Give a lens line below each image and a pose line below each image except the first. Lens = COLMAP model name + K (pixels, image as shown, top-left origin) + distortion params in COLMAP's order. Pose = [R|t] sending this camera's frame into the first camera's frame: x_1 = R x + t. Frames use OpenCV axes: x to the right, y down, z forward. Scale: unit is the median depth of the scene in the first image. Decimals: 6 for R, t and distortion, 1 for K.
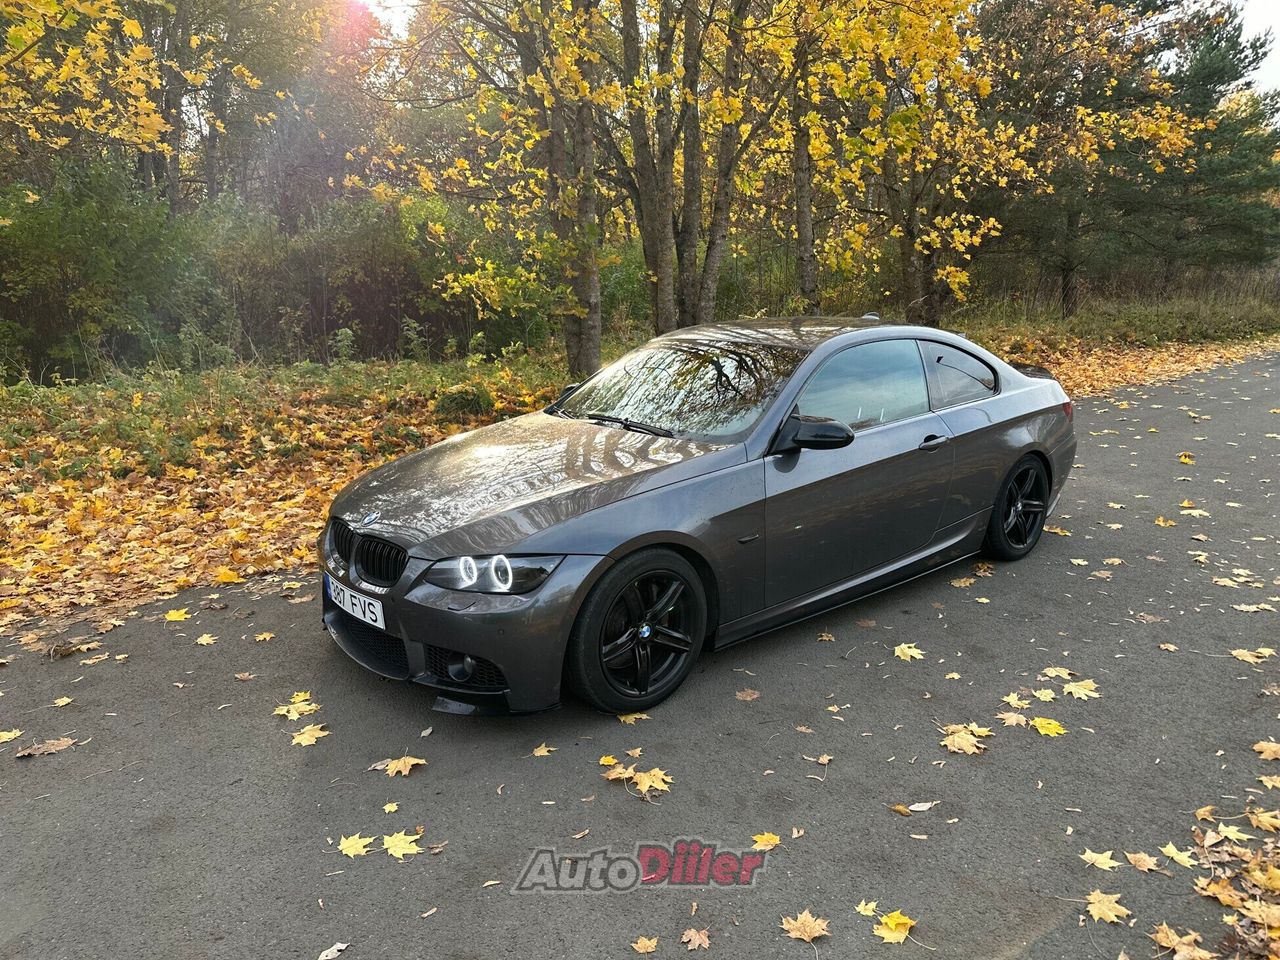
lens RADIAL K [[902.4, 0, 640.0], [0, 902.4, 480.0], [0, 0, 1]] dist [0.001399, -0.003702]
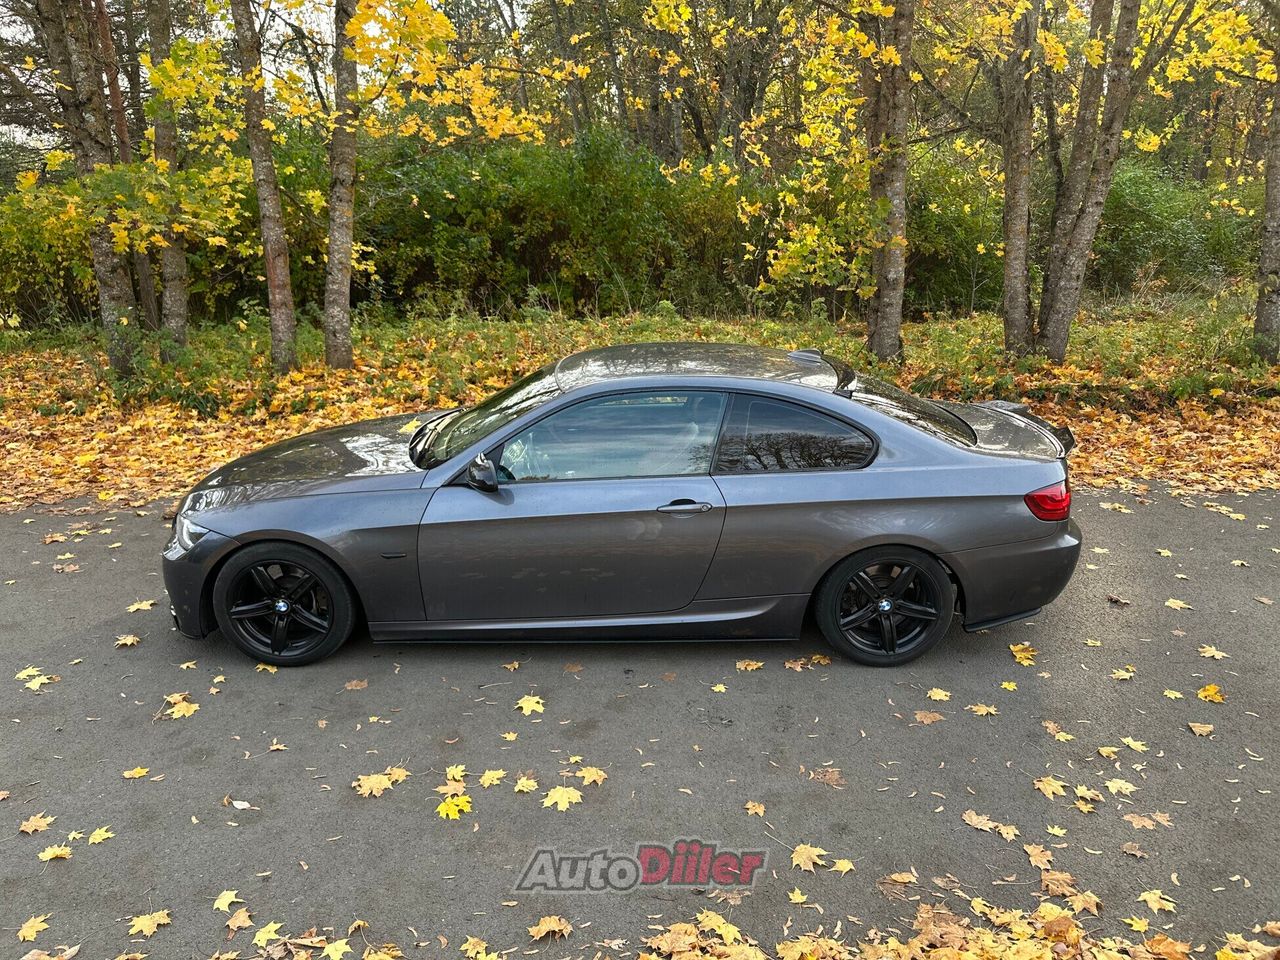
lens RADIAL K [[885.7, 0, 640.0], [0, 885.7, 480.0], [0, 0, 1]] dist [-0.028657, 0.002216]
pose [[0.764605, 0.195014, -0.614287, 1.097884], [-0.141406, 0.980660, 0.135315, -0.240987], [0.628795, -0.016599, 0.777394, 0.351102]]
